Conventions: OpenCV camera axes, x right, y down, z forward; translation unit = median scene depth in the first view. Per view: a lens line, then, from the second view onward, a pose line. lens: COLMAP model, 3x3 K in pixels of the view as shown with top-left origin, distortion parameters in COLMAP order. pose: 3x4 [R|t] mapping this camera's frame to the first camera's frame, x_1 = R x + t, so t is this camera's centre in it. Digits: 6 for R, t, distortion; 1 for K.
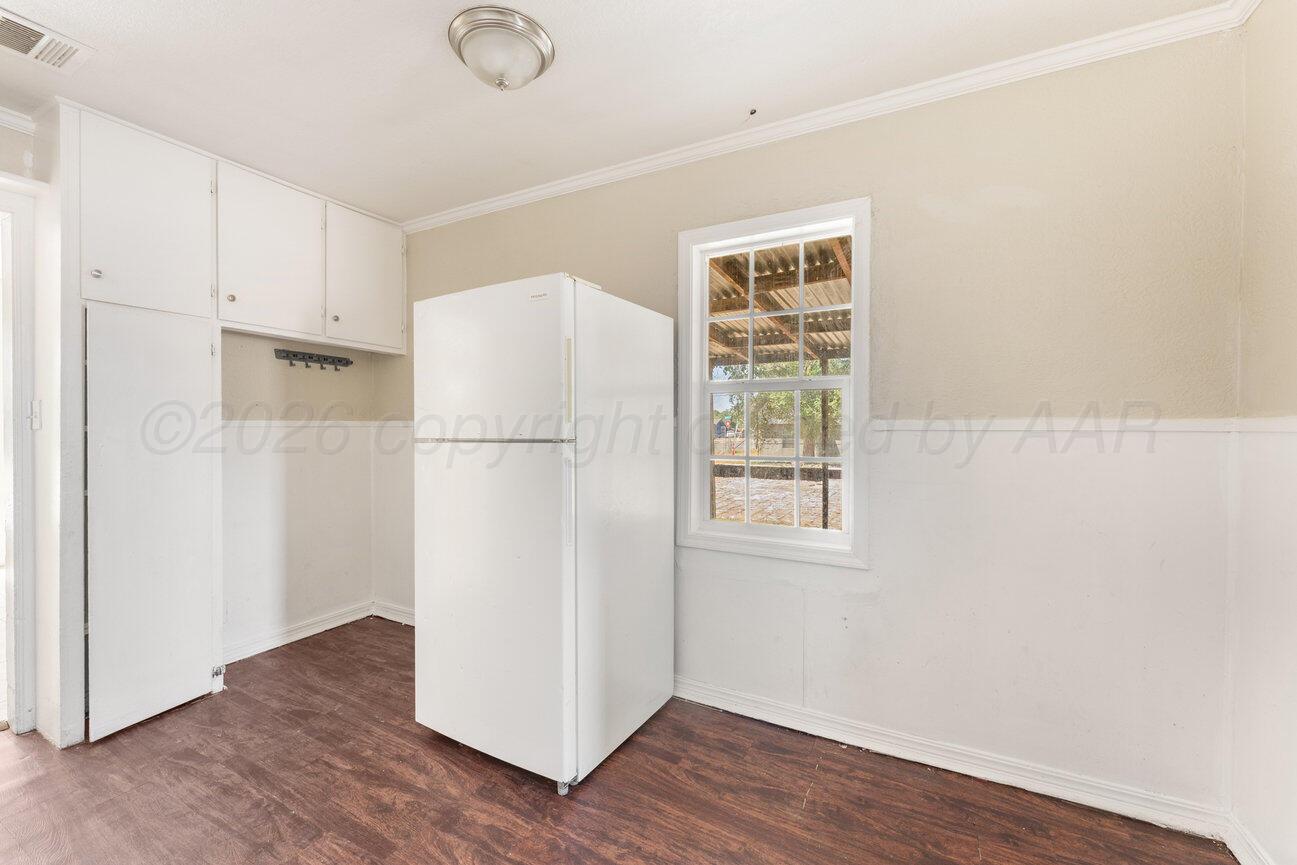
lens RADIAL K [[533.3, 0, 648.5], [0, 533.3, 432.5], [0, 0, 1]] dist [-0.000202, -0.000244]
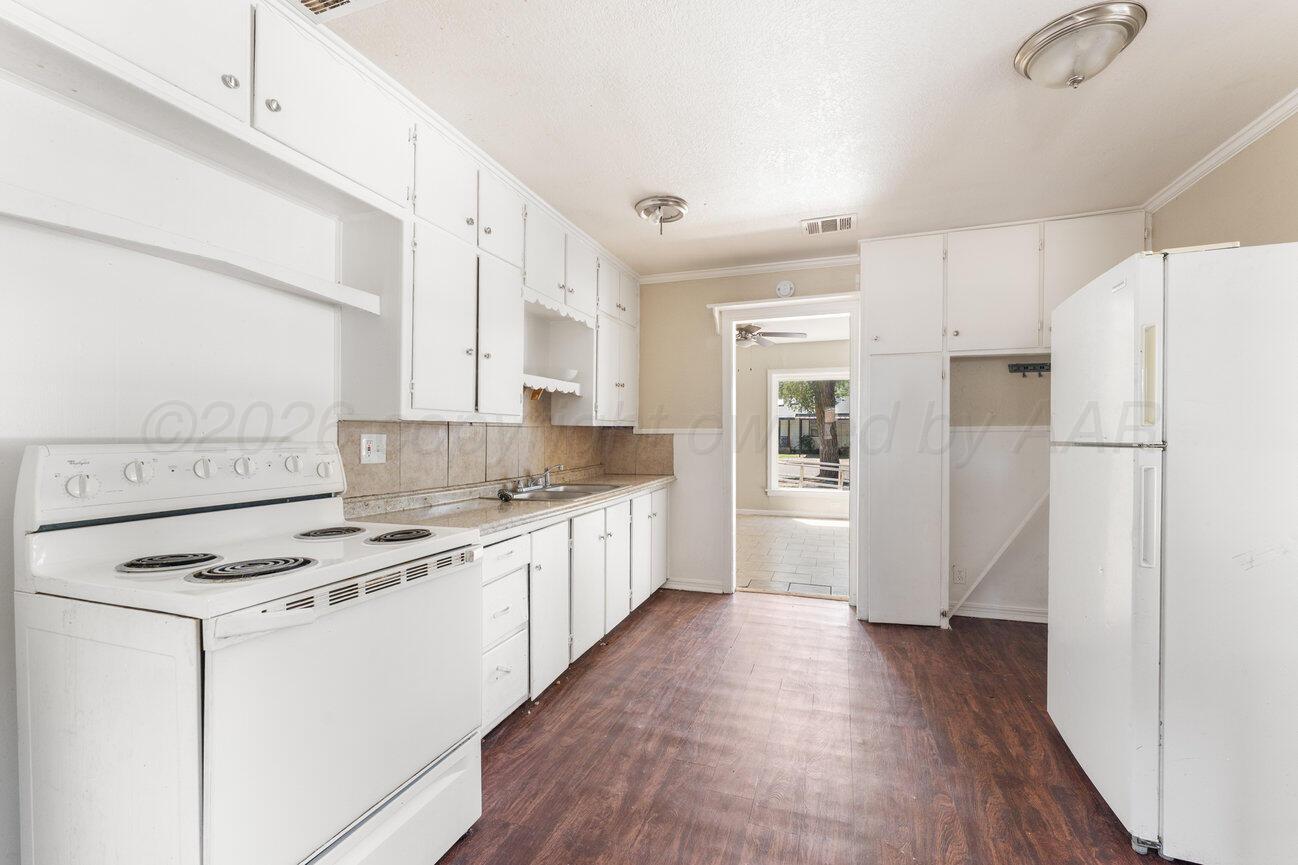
lens RADIAL K [[533.8, 0, 649.0], [0, 533.8, 432.5], [0, 0, 1]] dist [-0.000202, -0.000244]
pose [[0.158534, -0.001792, -0.987352, 0.483711], [-0.007550, 0.999967, -0.003028, 0.002707], [0.987325, 0.007934, 0.158515, 0.057948]]
